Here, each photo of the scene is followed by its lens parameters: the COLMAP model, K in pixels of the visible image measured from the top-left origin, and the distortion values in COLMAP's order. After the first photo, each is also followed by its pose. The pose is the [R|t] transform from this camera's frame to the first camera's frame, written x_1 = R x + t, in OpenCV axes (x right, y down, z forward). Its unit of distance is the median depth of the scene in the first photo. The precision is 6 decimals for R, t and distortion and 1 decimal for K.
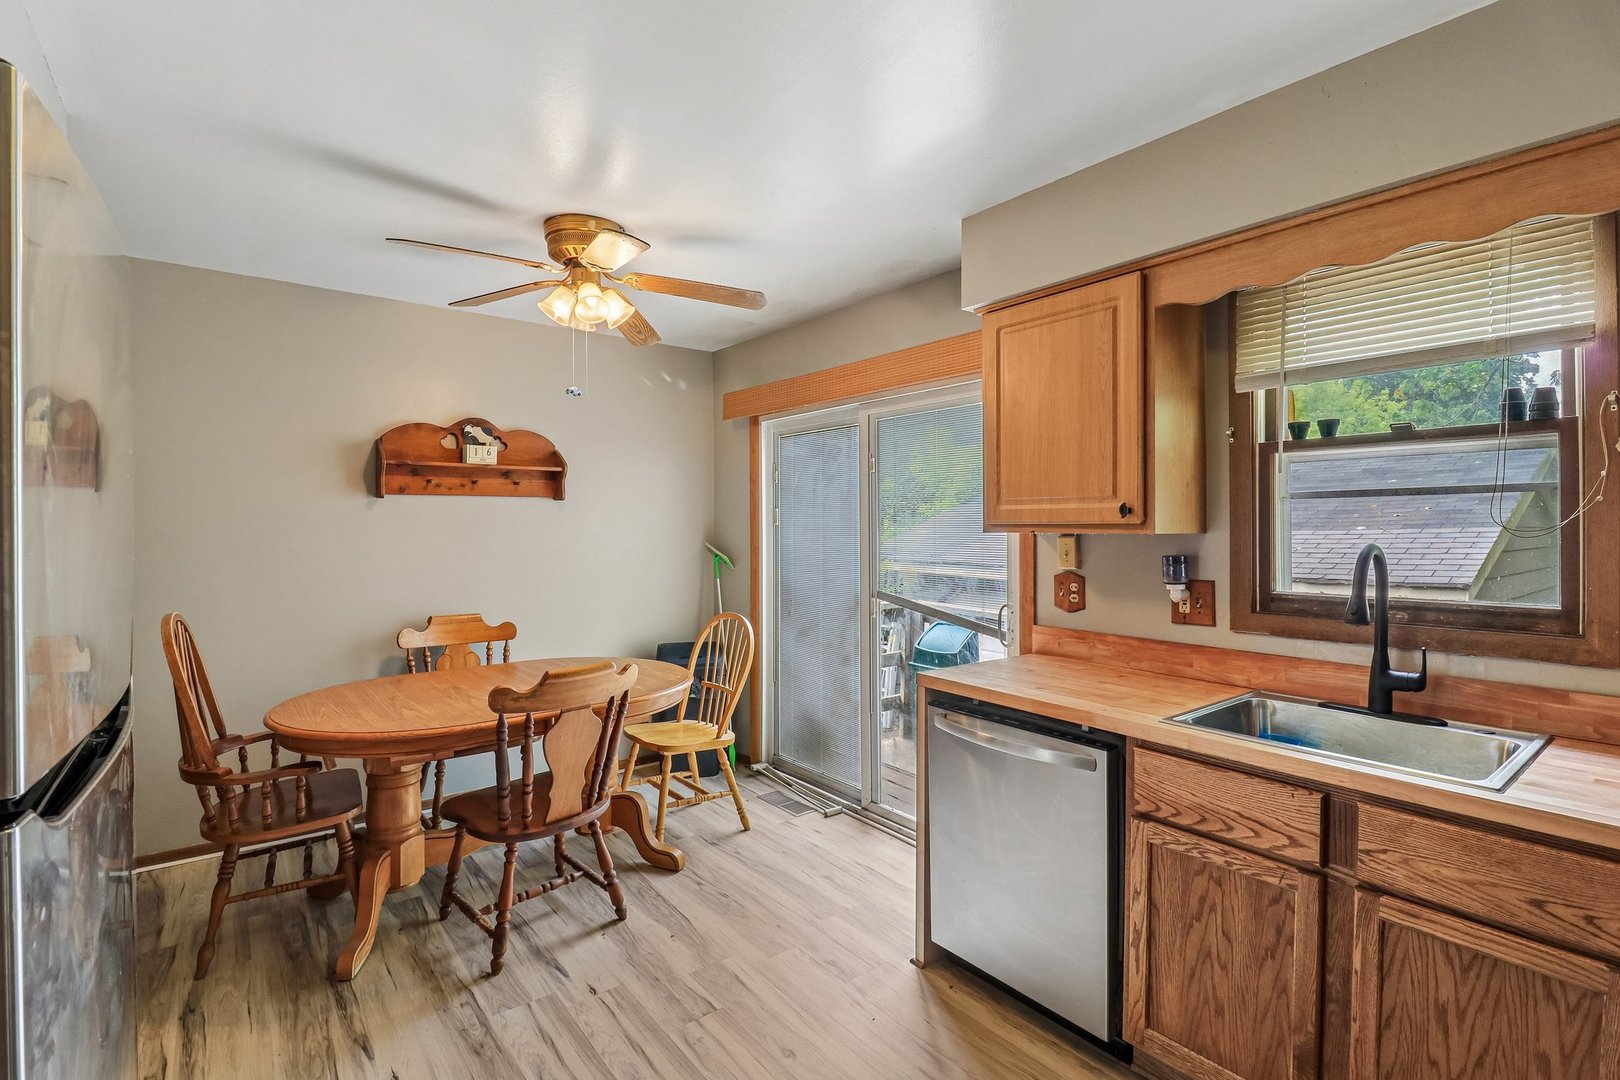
lens RADIAL K [[759.4, 0, 810.2], [0, 759.4, 529.0], [0, 0, 1]] dist [-0.004899, -0.006713]
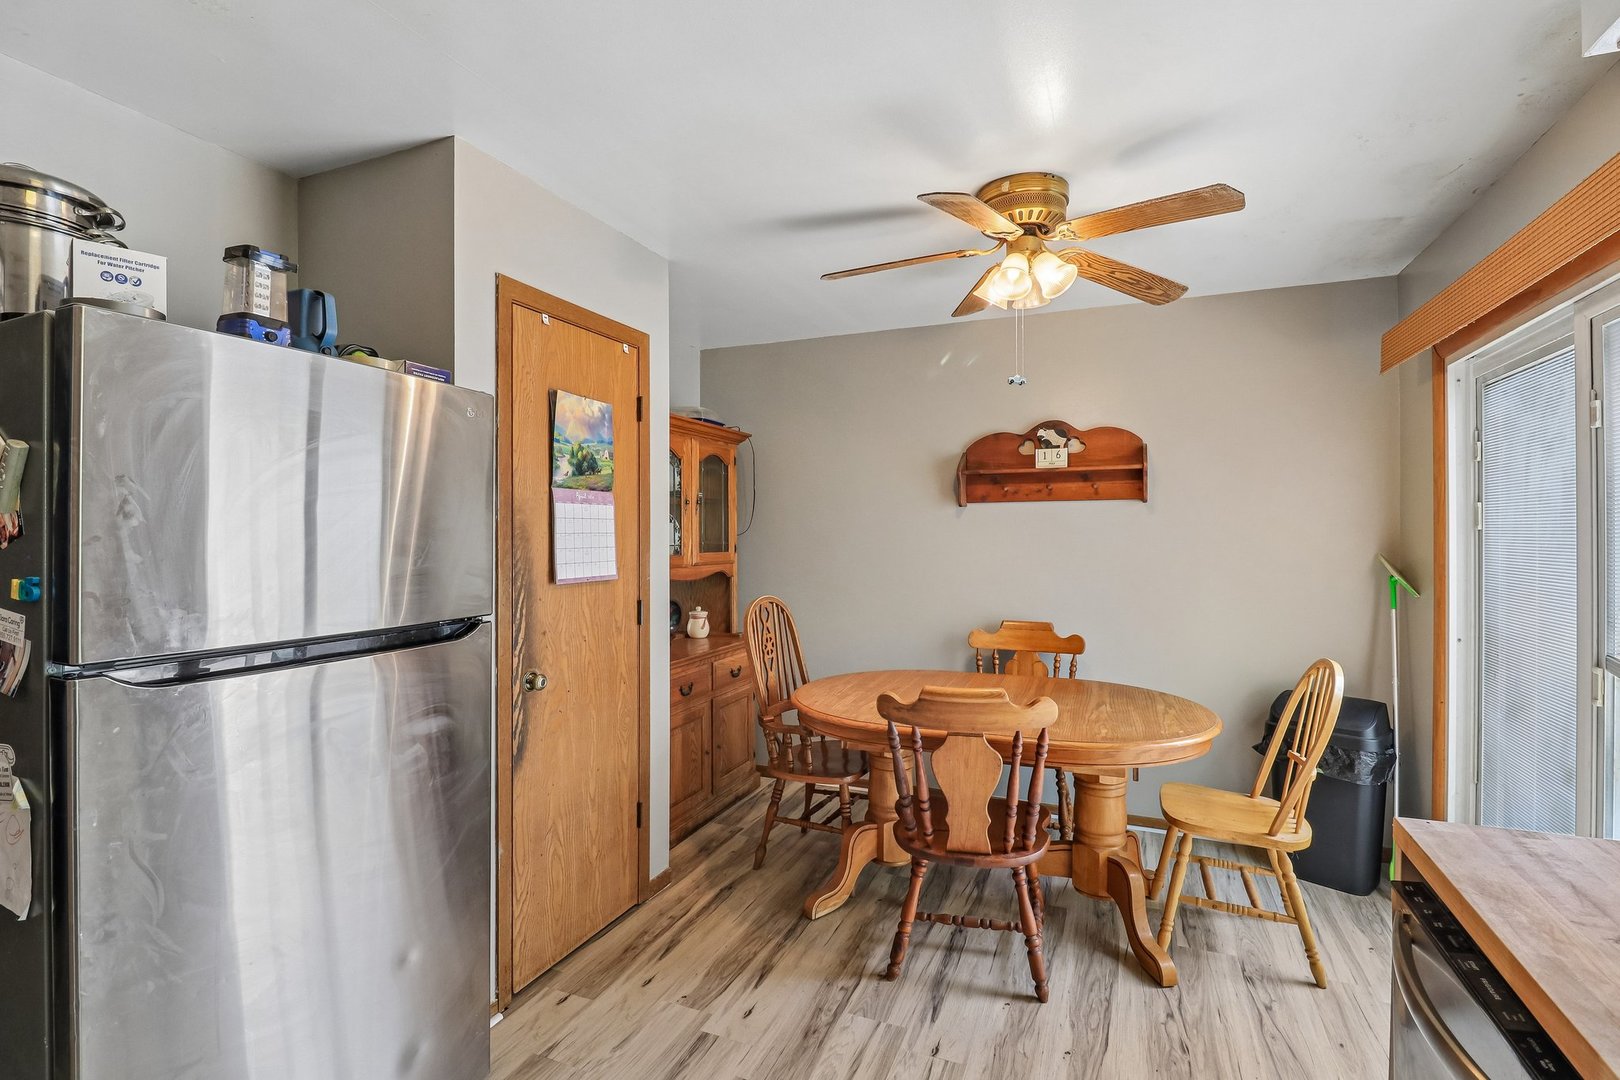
lens RADIAL K [[759.4, 0, 849.0], [0, 759.4, 536.0], [0, 0, 1]] dist [-0.004899, -0.006713]
pose [[0.484277, 0.001693, -0.874913, 0.305051], [-0.000589, 0.999999, 0.001609, -0.000418], [0.874915, -0.000264, 0.484277, 0.327116]]
